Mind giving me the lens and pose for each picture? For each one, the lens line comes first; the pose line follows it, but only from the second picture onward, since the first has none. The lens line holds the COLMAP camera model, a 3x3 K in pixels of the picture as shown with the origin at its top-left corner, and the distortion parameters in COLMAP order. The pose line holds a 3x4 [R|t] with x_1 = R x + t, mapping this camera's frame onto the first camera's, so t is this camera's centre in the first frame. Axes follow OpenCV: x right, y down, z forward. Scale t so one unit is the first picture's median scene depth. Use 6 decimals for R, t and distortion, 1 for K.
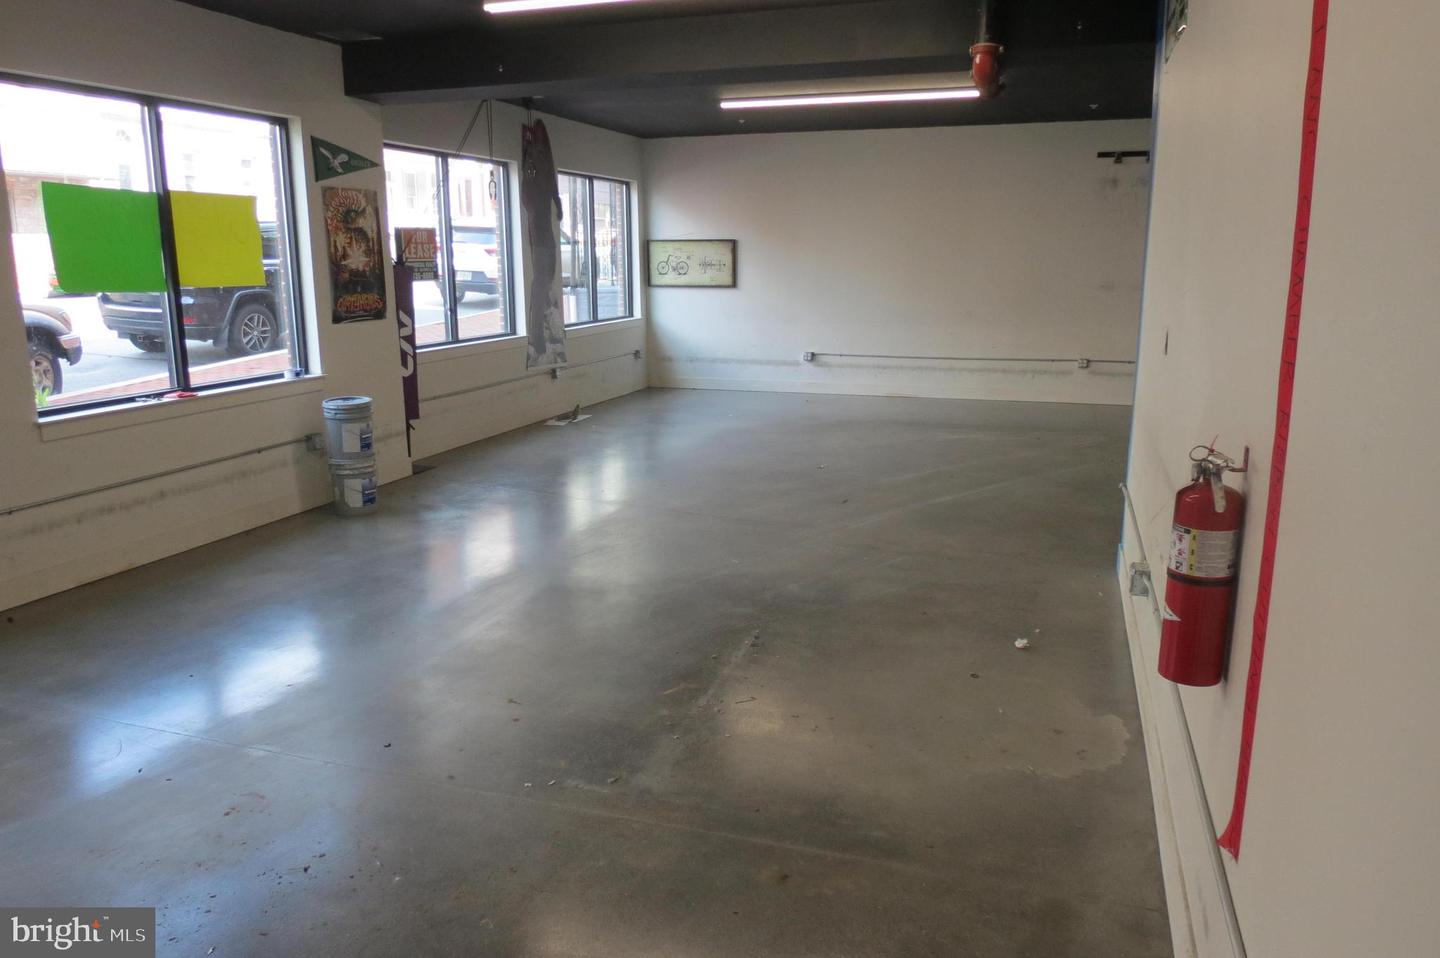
lens RADIAL K [[1062.4, 0, 720.0], [0, 1062.4, 479.0], [0, 0, 1]] dist [0.001854, 0.001535]
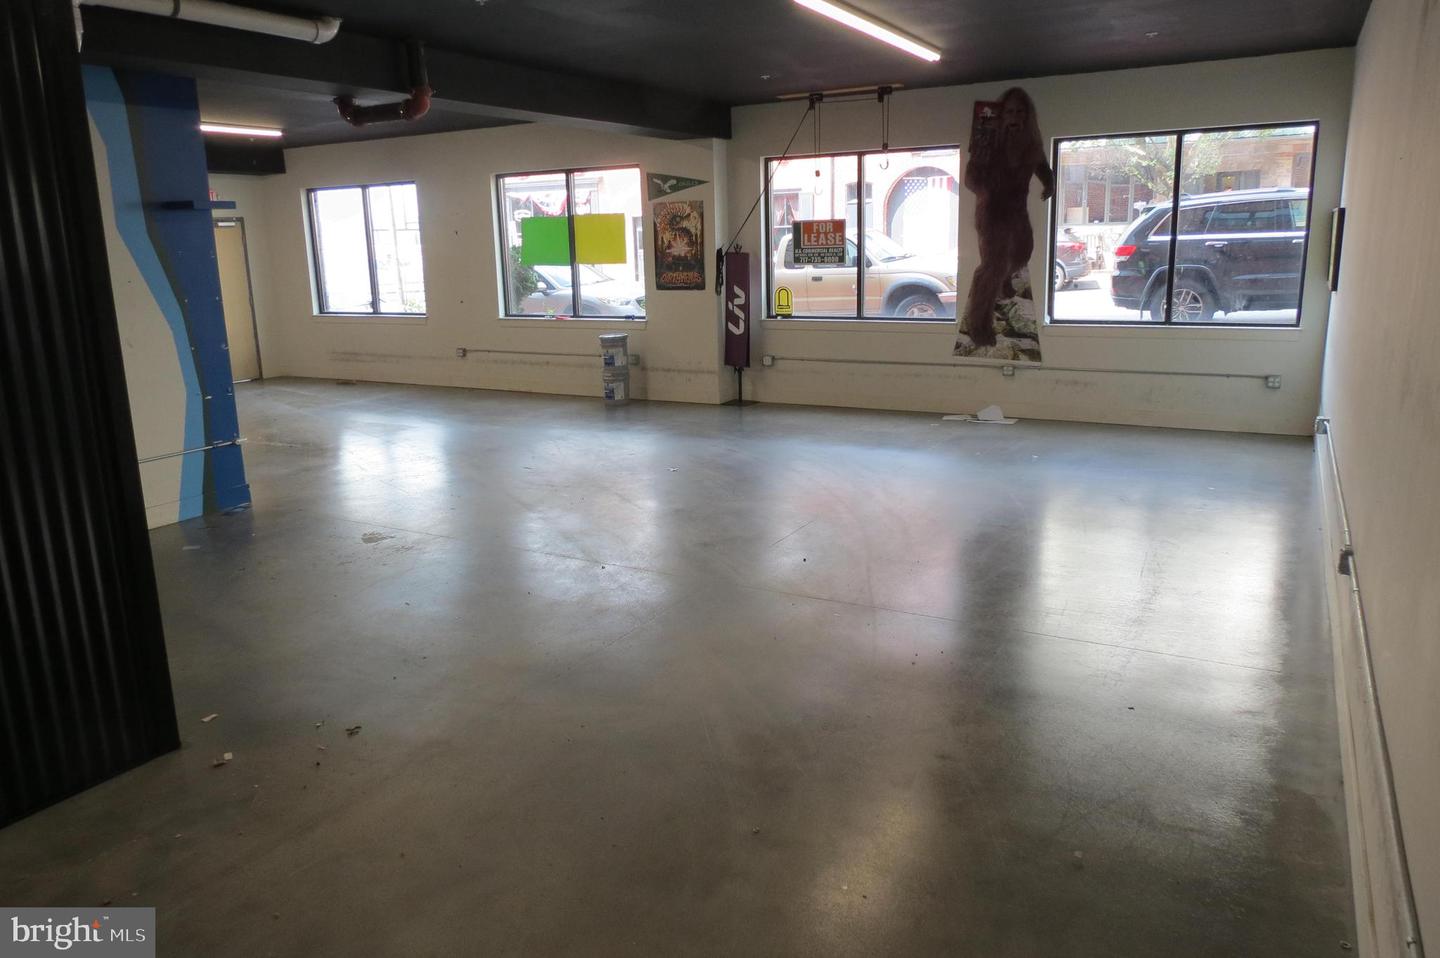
lens RADIAL K [[997.0, 0, 718.9], [0, 997.0, 457.8], [0, 0, 1]] dist [-0.005677, -0.002721]
pose [[-0.207786, 0.219307, -0.953273, 1.033990], [-0.176450, 0.950153, 0.257050, -0.292427], [0.962128, 0.221617, -0.158731, 1.318272]]
